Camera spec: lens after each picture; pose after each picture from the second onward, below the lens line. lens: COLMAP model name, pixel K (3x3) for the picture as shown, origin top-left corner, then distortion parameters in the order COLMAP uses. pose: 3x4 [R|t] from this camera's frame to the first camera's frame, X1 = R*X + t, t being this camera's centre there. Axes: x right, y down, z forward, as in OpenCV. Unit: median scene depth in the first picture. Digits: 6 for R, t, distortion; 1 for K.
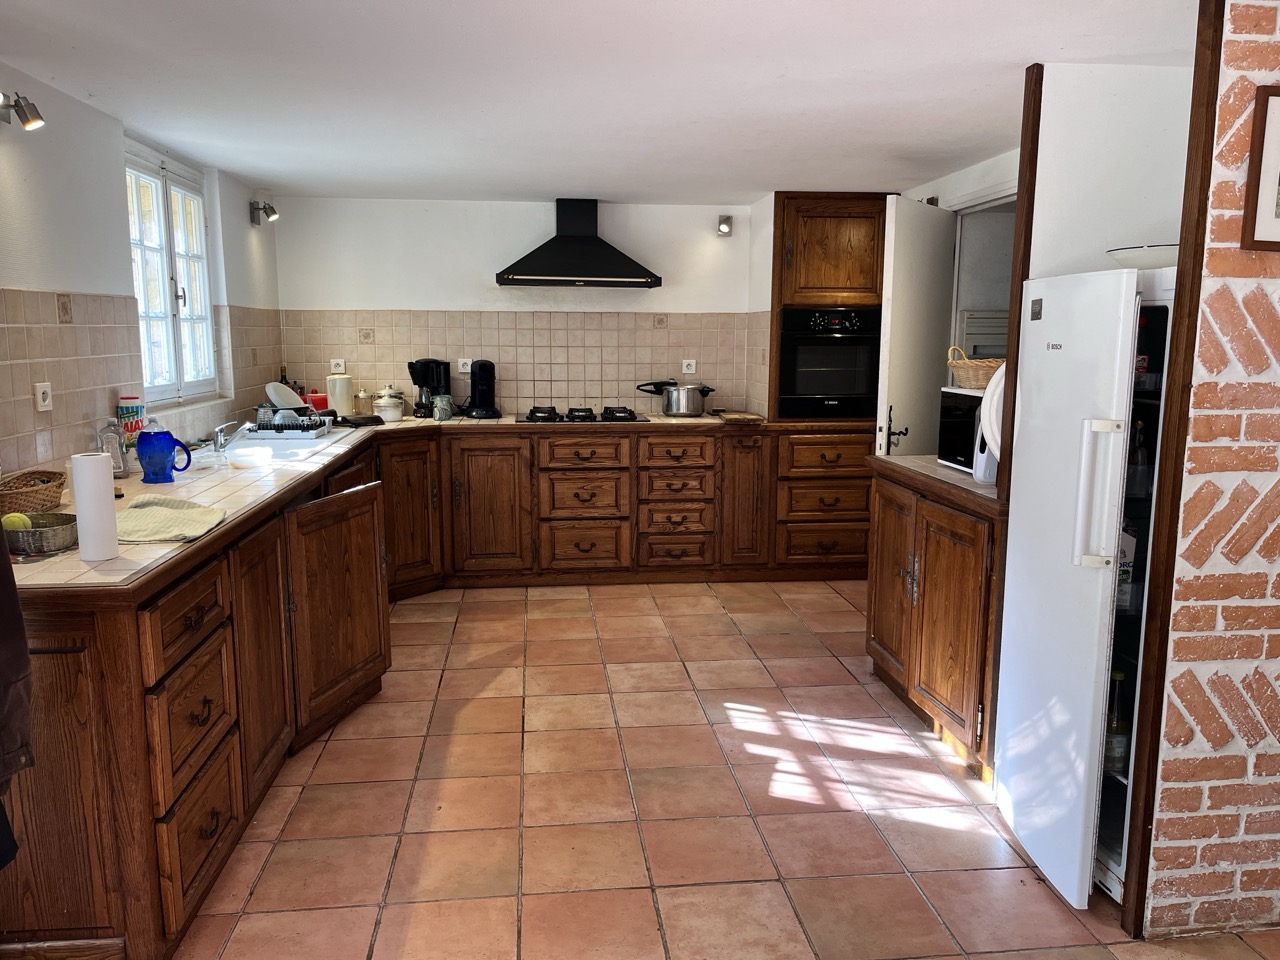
lens RADIAL K [[952.3, 0, 639.0], [0, 952.3, 483.4], [0, 0, 1]] dist [0.006498, 0.000137]
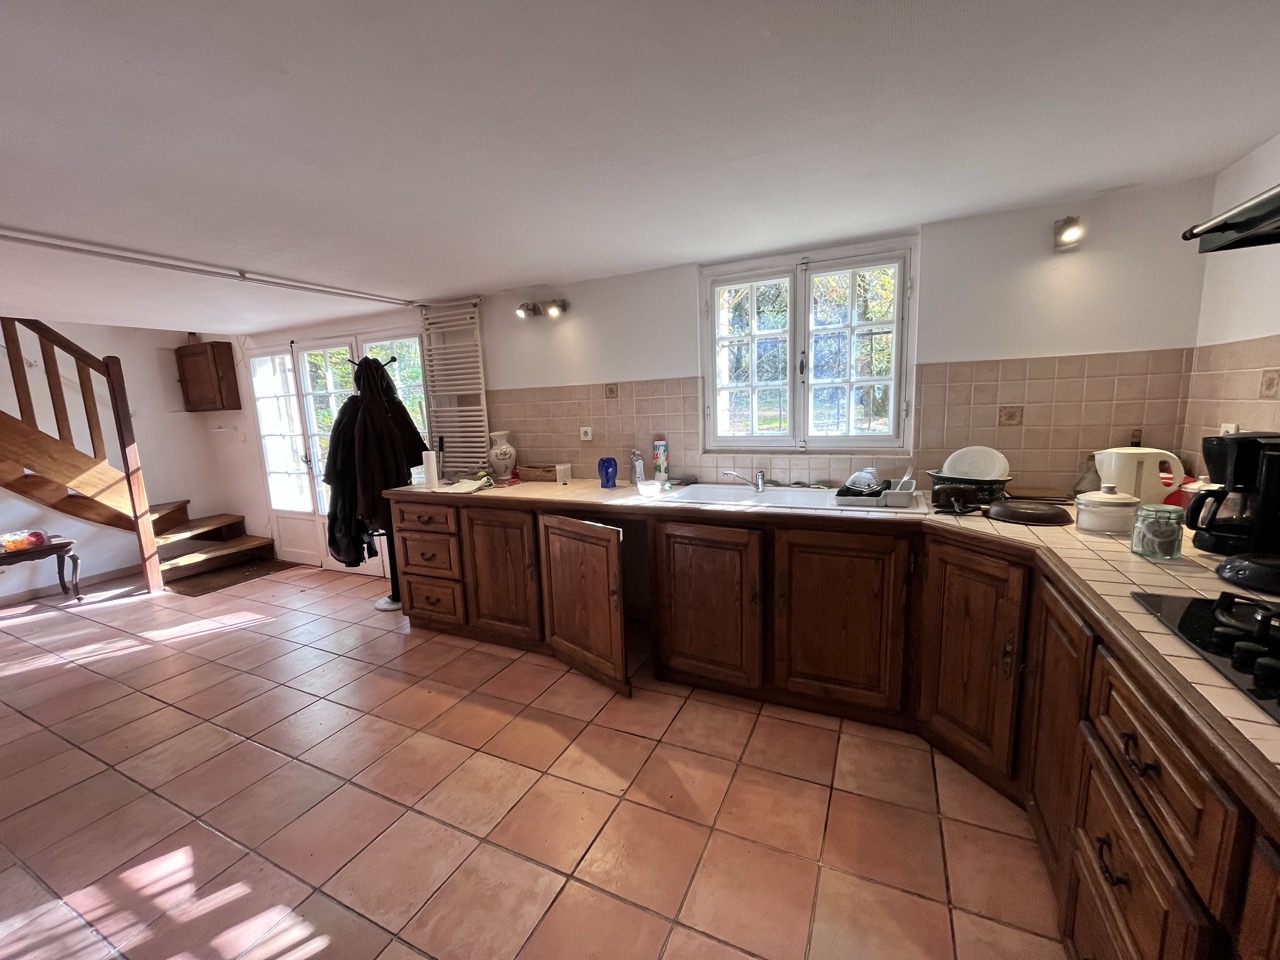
lens RADIAL K [[517.5, 0, 638.2], [0, 517.5, 478.2], [0, 0, 1]] dist [0.000663, -0.000339]
pose [[-0.526820, 0.146210, -0.837308, 0.260869], [-0.092509, 0.969379, 0.227477, -0.228290], [0.844928, 0.197298, -0.497162, 1.432581]]
